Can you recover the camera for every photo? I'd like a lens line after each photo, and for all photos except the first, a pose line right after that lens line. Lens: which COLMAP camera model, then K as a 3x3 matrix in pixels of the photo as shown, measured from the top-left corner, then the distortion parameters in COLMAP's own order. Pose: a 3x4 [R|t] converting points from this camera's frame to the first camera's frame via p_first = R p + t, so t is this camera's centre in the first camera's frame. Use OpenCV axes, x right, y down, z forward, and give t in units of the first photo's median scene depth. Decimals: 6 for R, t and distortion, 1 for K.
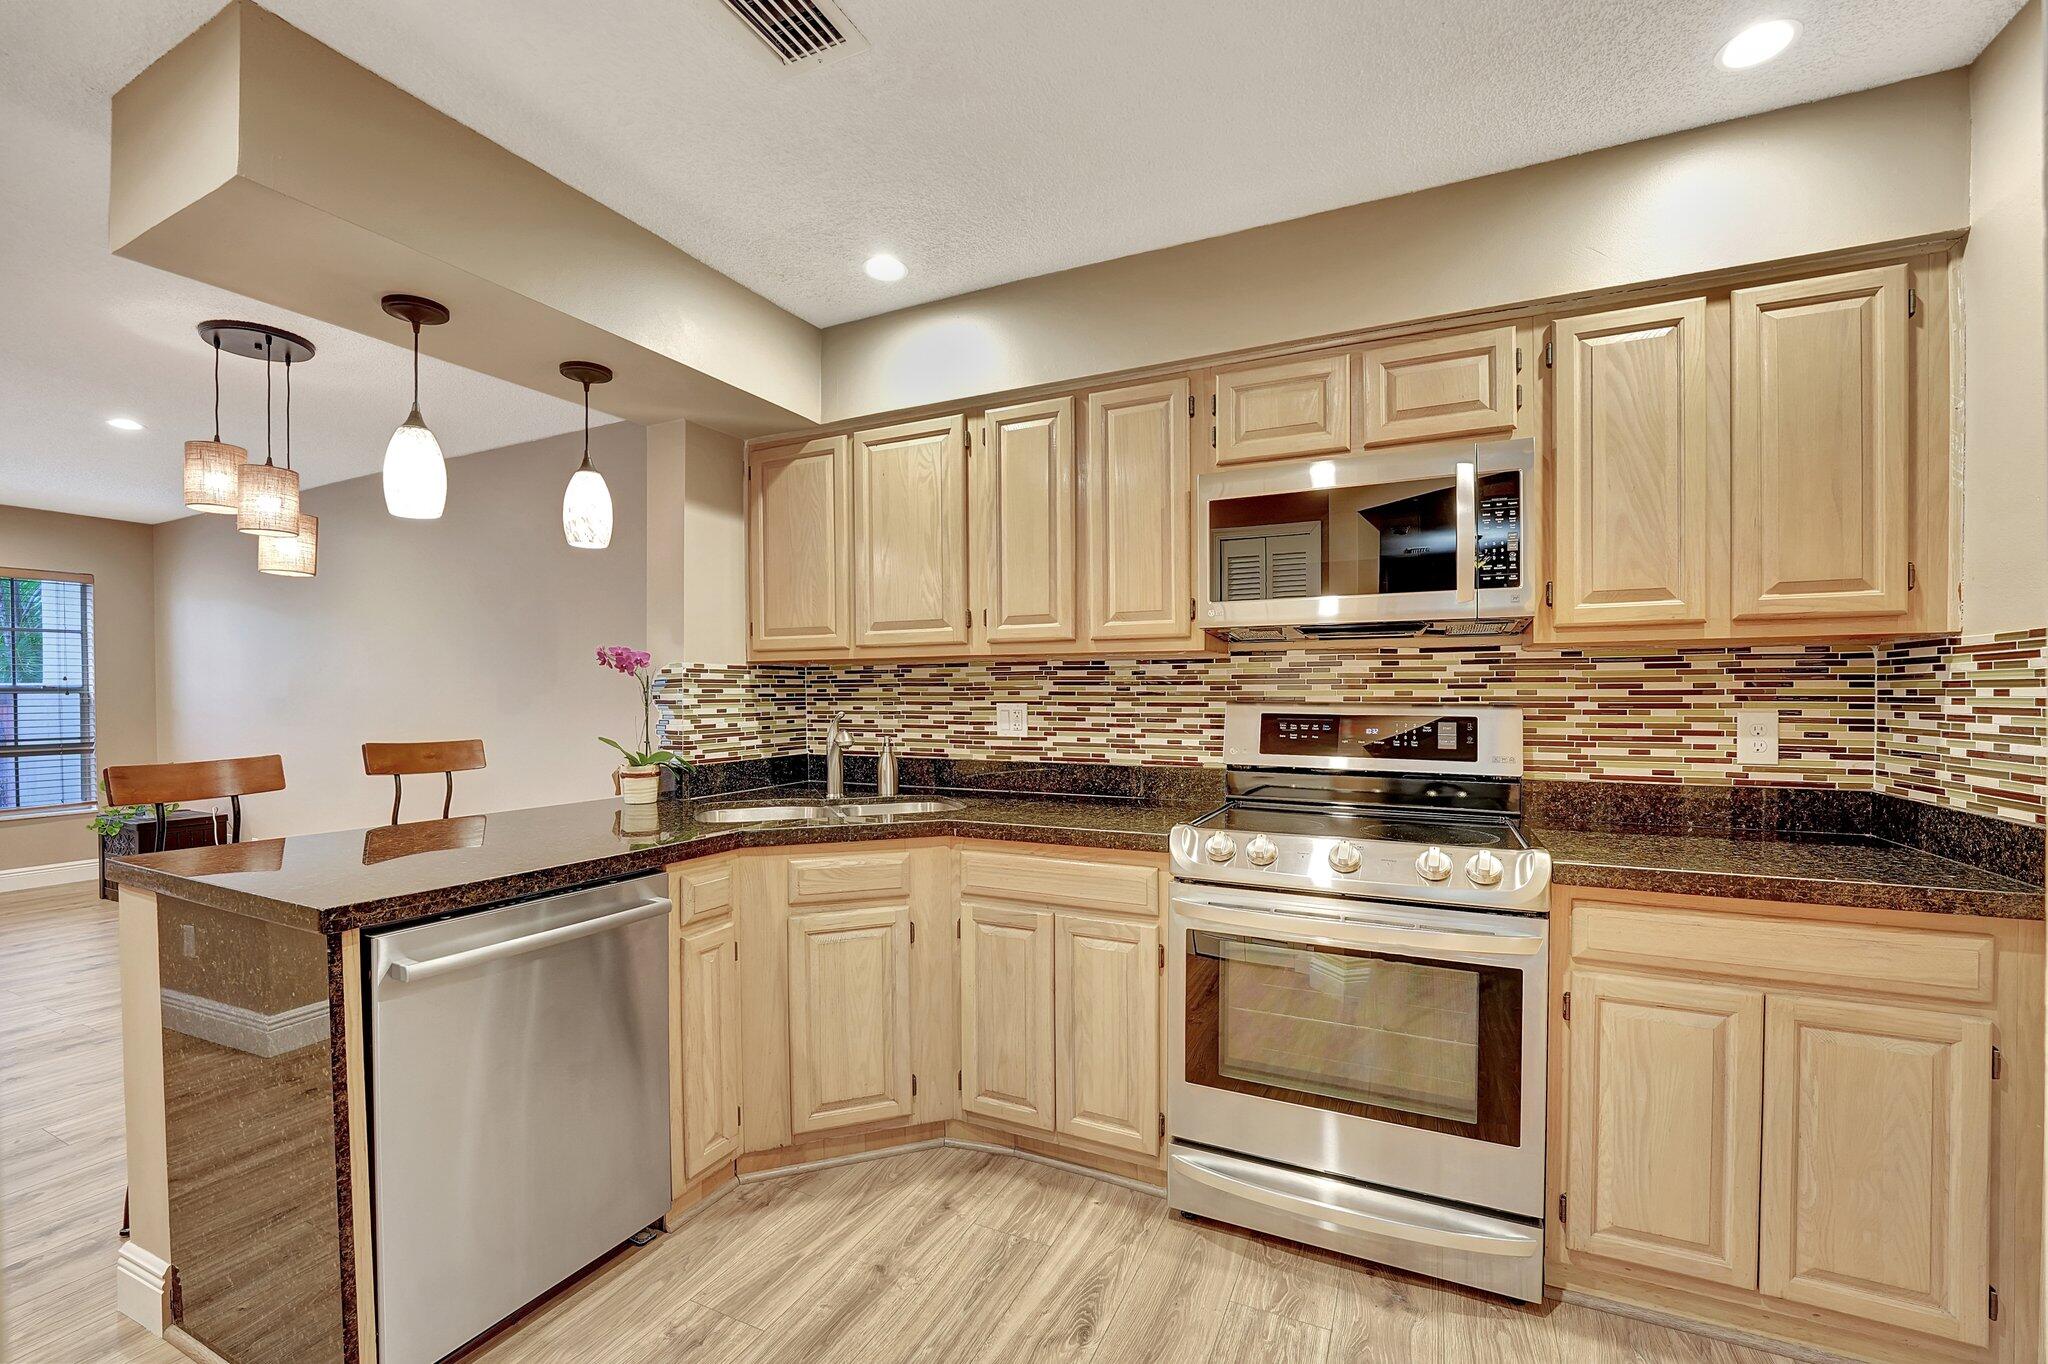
lens RADIAL K [[833.4, 0, 1031.0], [0, 833.4, 707.2], [0, 0, 1]] dist [-0.001074, -0.000107]
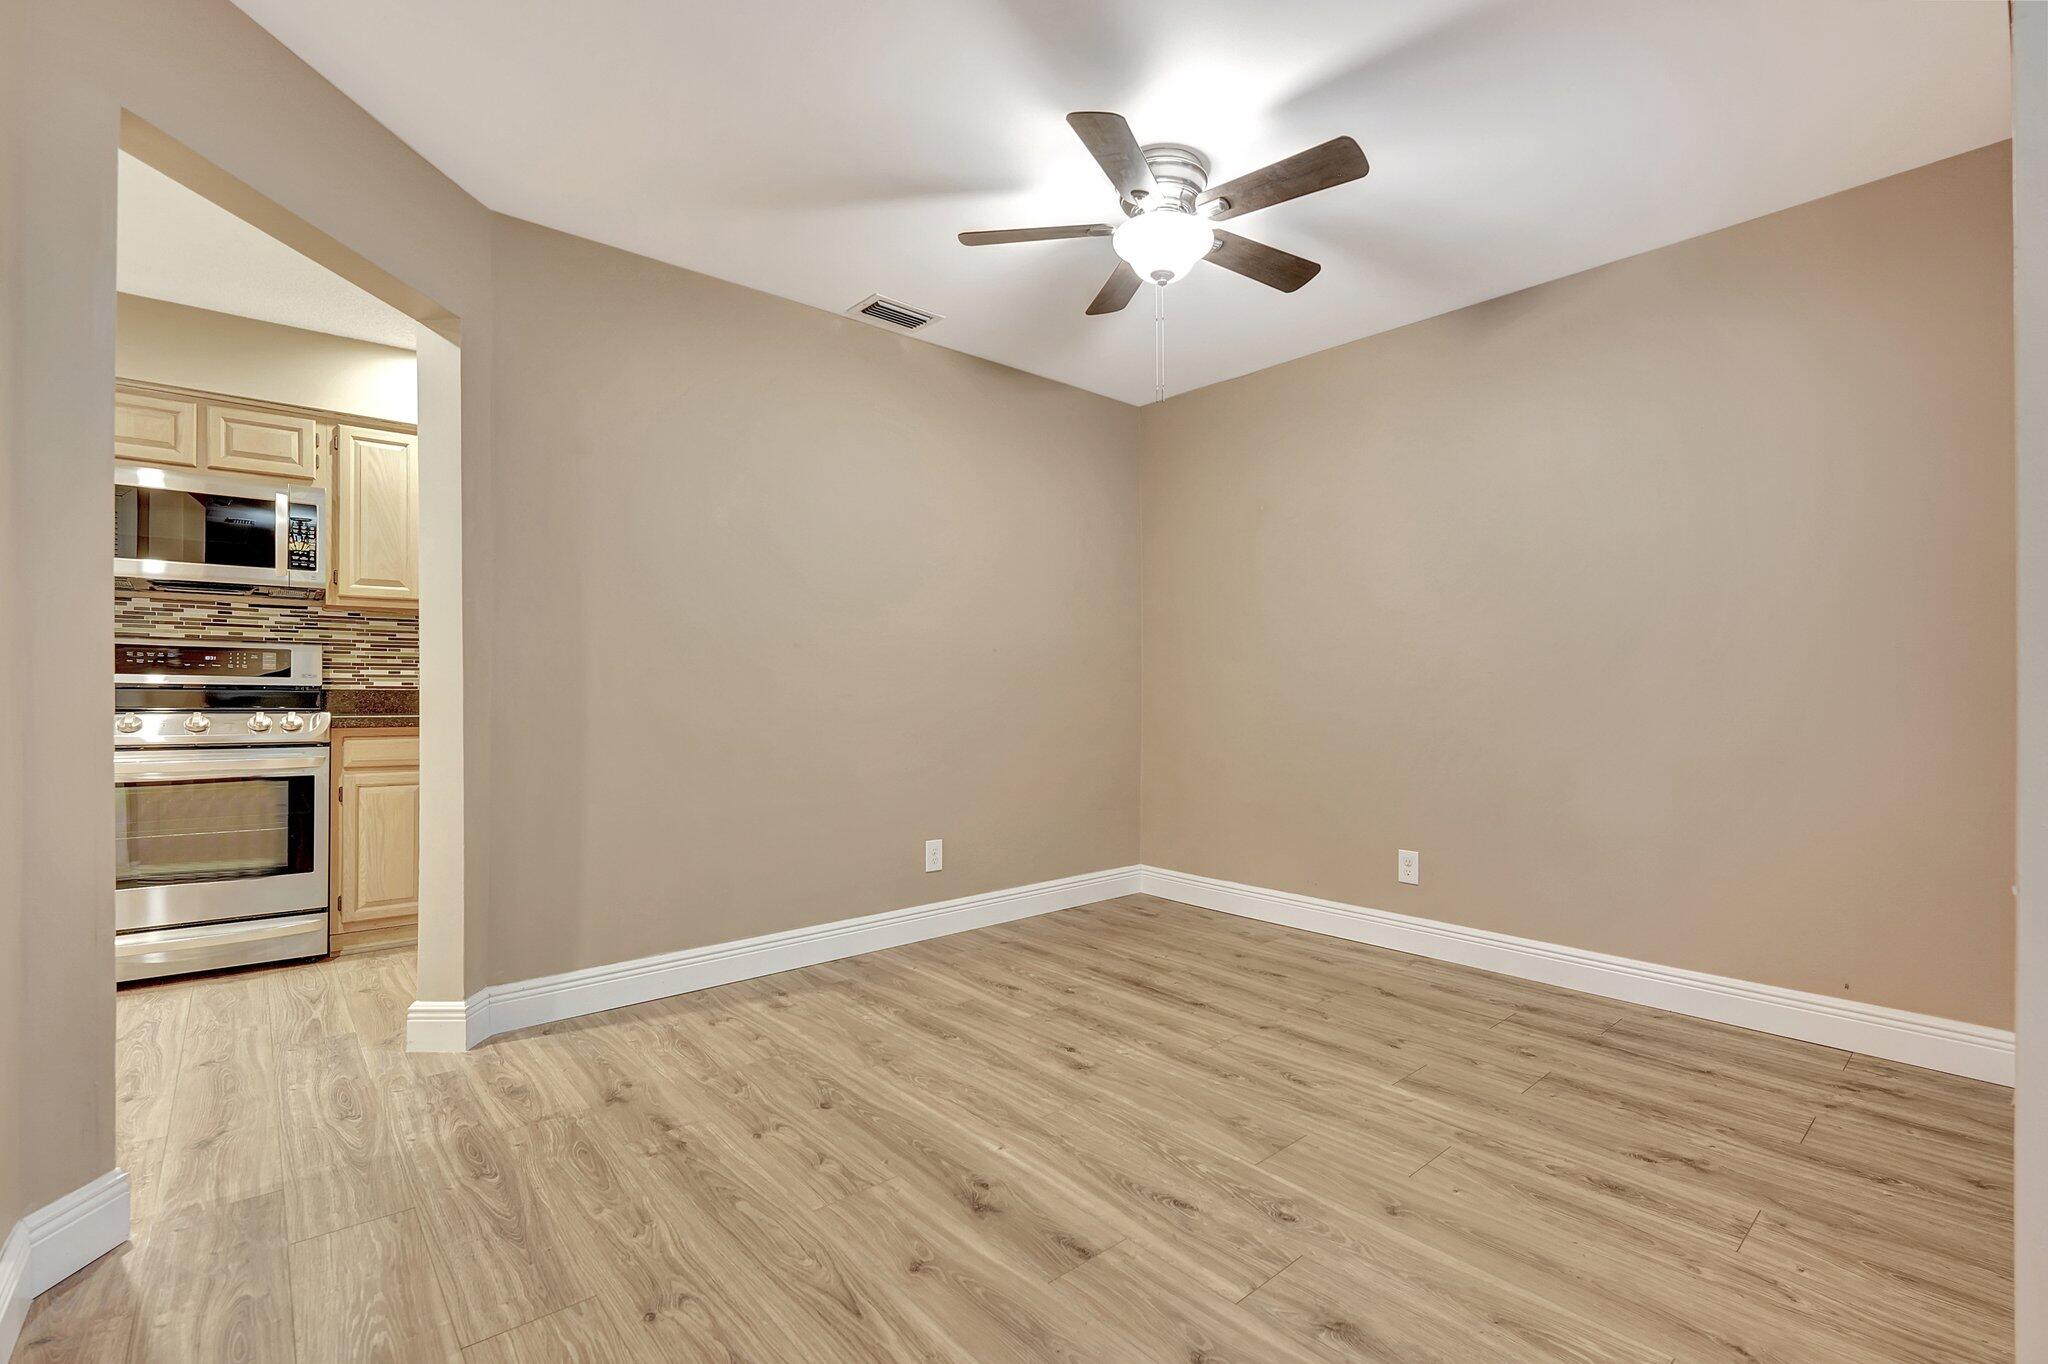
lens RADIAL K [[896.9, 0, 1024.0], [0, 896.9, 682.0], [0, 0, 1]] dist [-0.019274, -0.000409]
pose [[0.395491, 0.008894, 0.918427, -0.494372], [0.012661, 0.999805, -0.015134, 0.125655], [-0.918383, 0.017614, 0.395301, -1.019072]]
